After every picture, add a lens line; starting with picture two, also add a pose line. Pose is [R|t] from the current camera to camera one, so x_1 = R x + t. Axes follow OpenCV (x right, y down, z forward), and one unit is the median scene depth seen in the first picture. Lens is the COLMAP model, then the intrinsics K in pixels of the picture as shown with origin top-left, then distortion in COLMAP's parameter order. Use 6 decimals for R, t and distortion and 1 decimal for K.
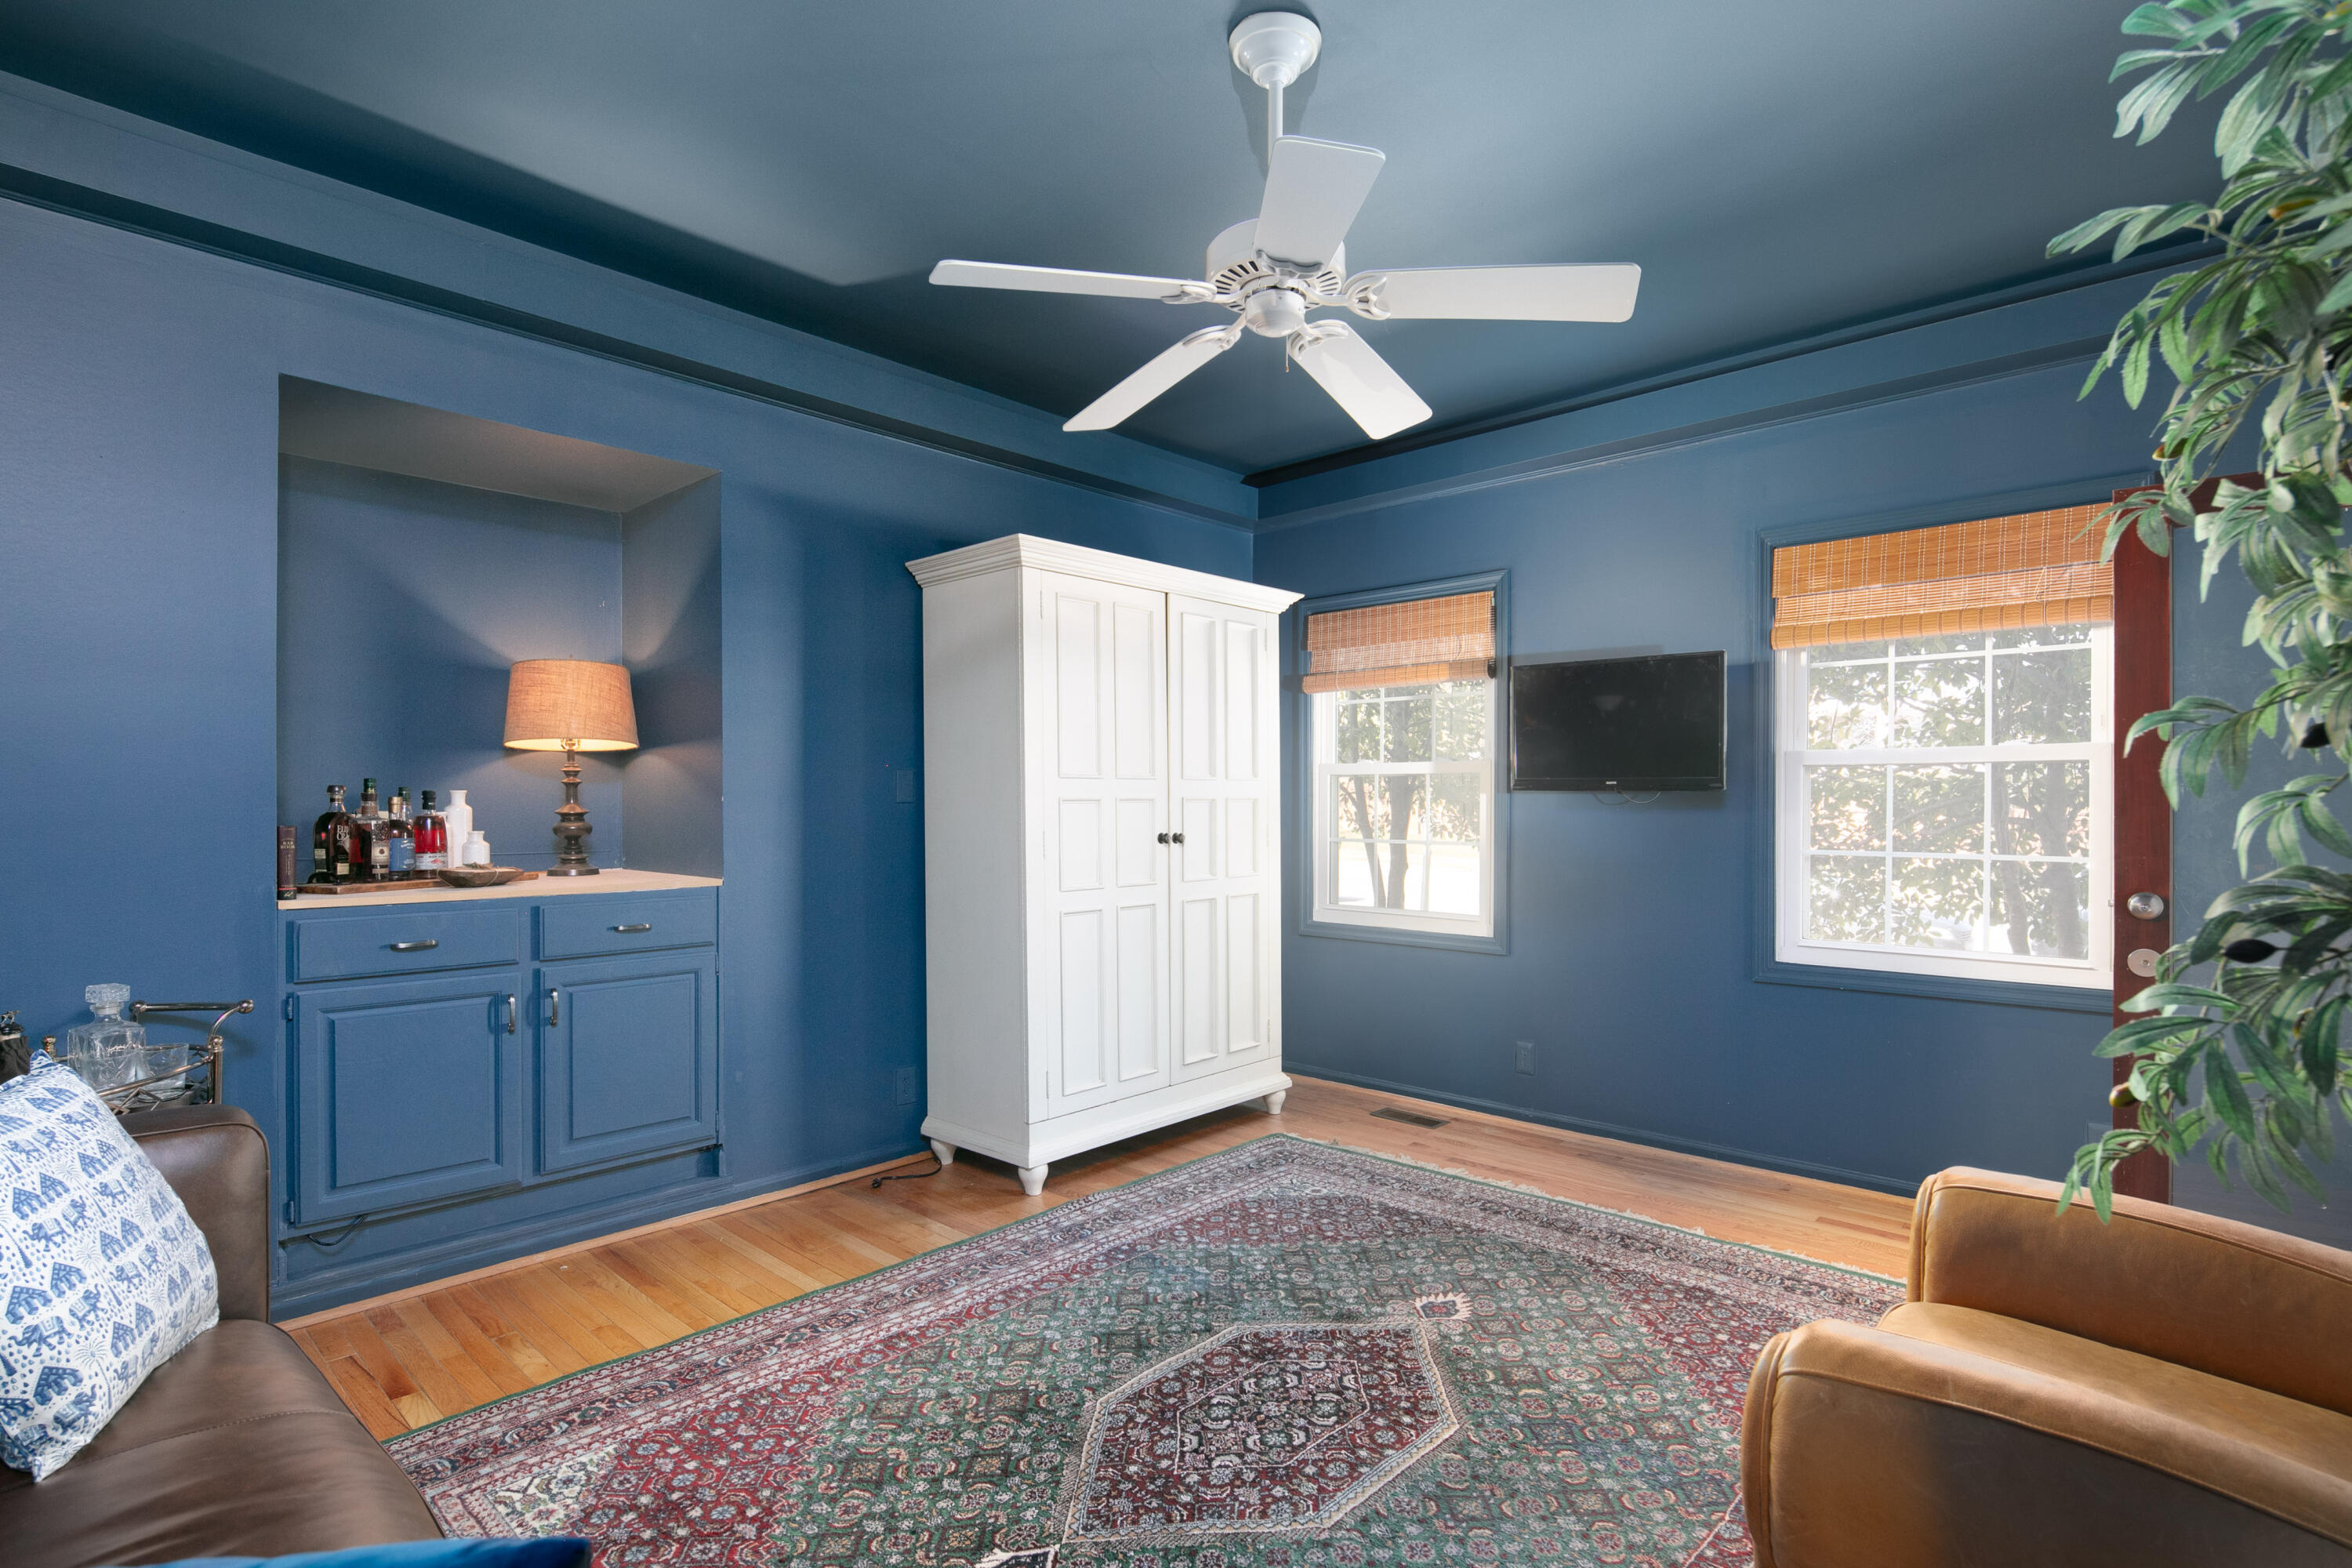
lens RADIAL K [[1152.5, 0, 1174.6], [0, 1152.5, 797.7], [0, 0, 1]] dist [-0.003573, -0.000527]
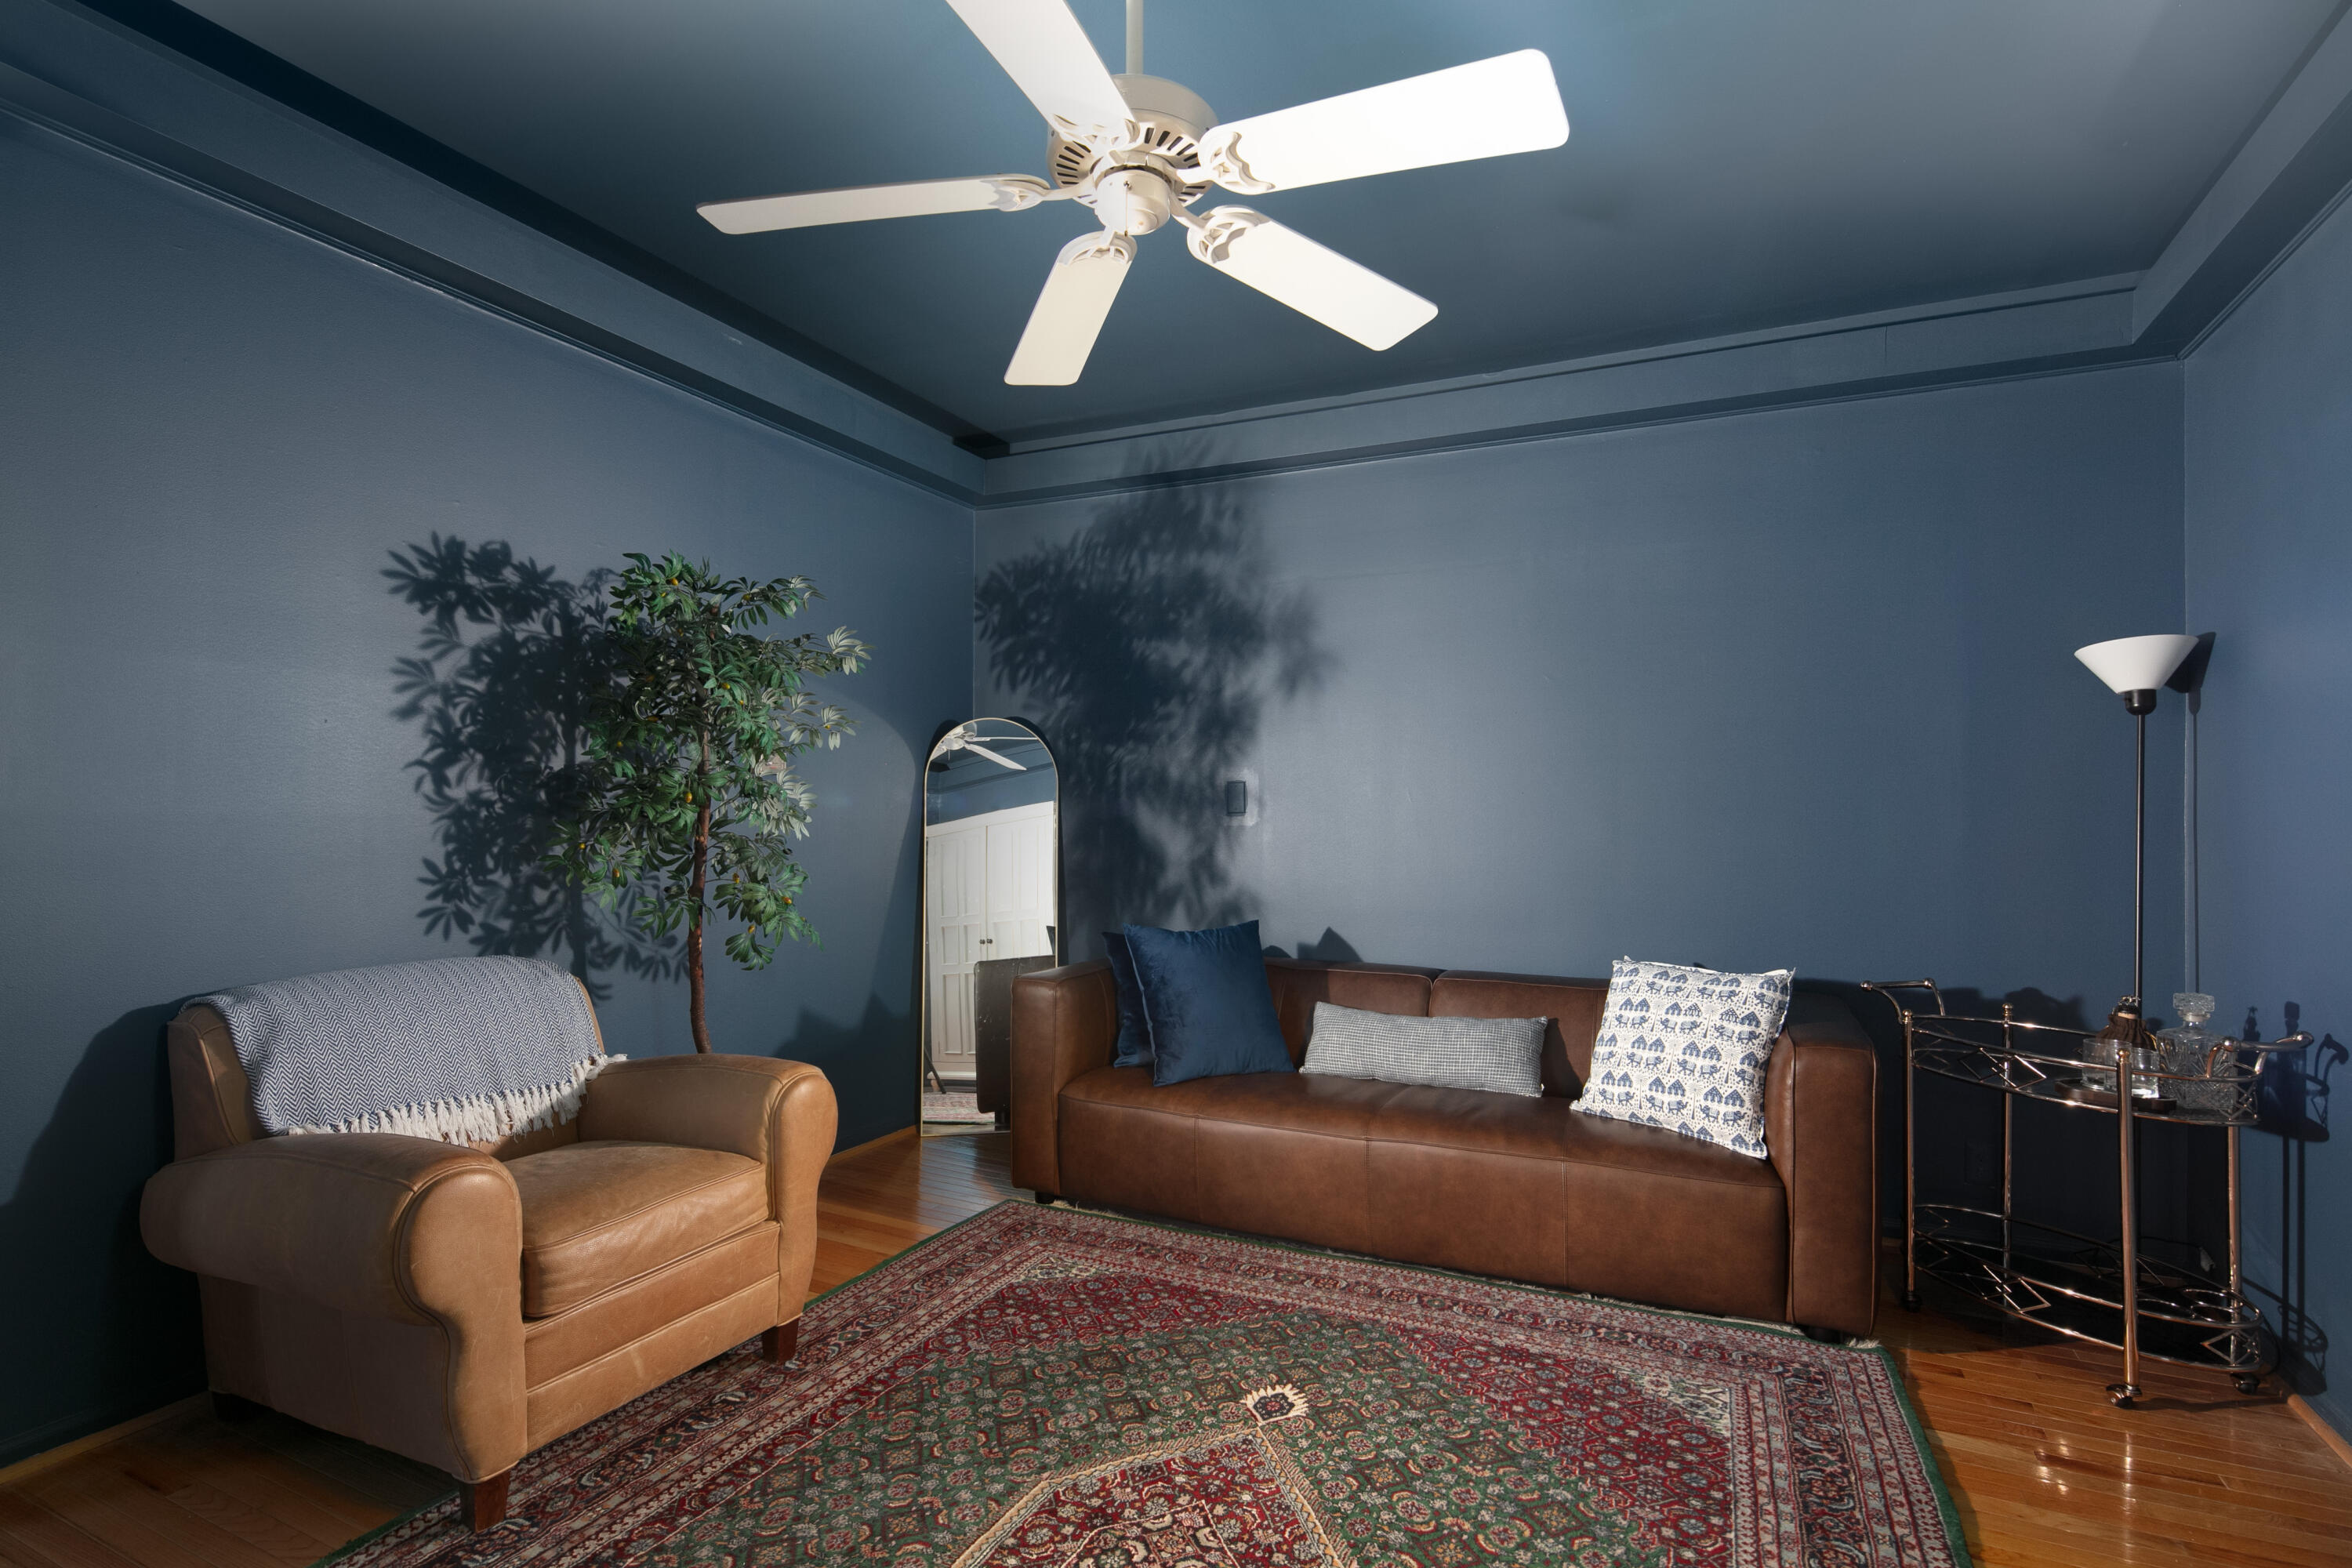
lens RADIAL K [[1152.5, 0, 1178.4], [0, 1152.5, 801.5], [0, 0, 1]] dist [-0.003573, -0.000527]
pose [[-0.952087, -0.012372, -0.305577, 0.323095], [-0.005528, 0.999714, -0.023250, 0.016416], [0.305777, -0.020446, -0.951884, 1.916726]]
